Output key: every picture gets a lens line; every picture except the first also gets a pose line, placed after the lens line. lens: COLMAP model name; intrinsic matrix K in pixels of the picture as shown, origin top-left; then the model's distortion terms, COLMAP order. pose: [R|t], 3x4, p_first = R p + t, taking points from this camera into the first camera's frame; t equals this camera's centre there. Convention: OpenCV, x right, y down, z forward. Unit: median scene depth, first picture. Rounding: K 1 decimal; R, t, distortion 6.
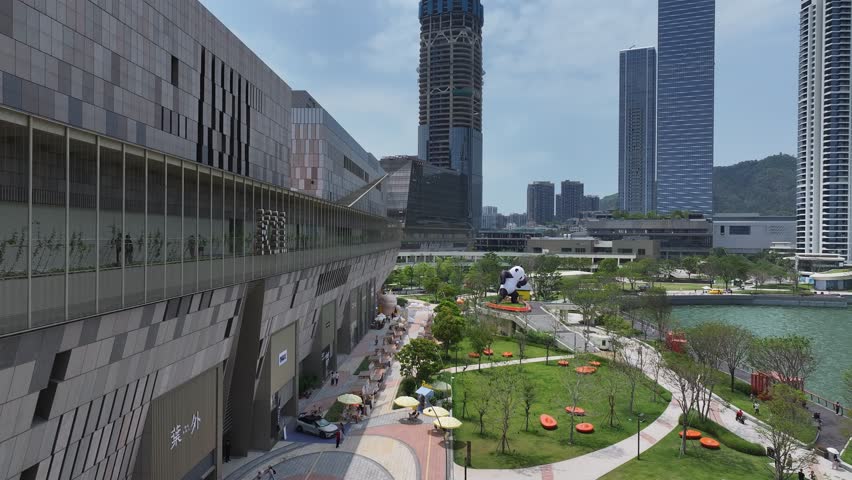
lens RADIAL K [[606.3, 0, 425.4], [0, 606.3, 237.8], [0, 0, 1]] dist [-0.011289, -0.004867]
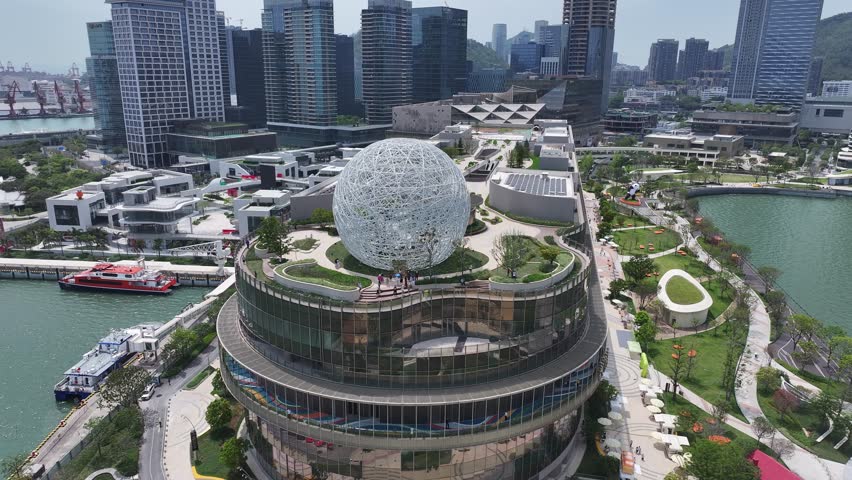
lens RADIAL K [[606.3, 0, 424.9], [0, 606.3, 242.0], [0, 0, 1]] dist [-0.011289, -0.004867]
pose [[0.984914, 0.047912, -0.166277, -0.290968], [-0.001660, 0.963477, 0.267787, -0.426249], [0.173034, -0.263471, 0.949022, -1.630305]]
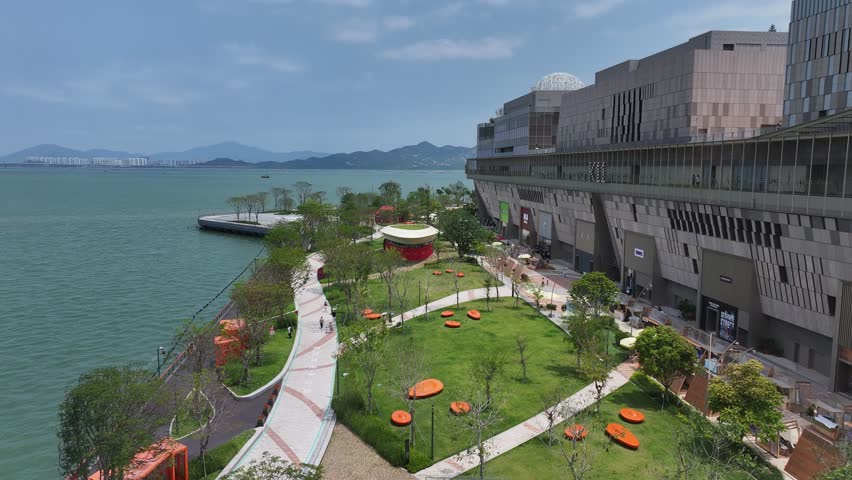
lens RADIAL K [[606.3, 0, 426.0], [0, 606.3, 239.8], [0, 0, 1]] dist [-0.011289, -0.004867]
pose [[-0.987619, 0.001580, -0.156866, 0.515863], [-0.017236, 0.992803, 0.118516, -0.010242], [0.155924, 0.119752, -0.980483, 2.270829]]
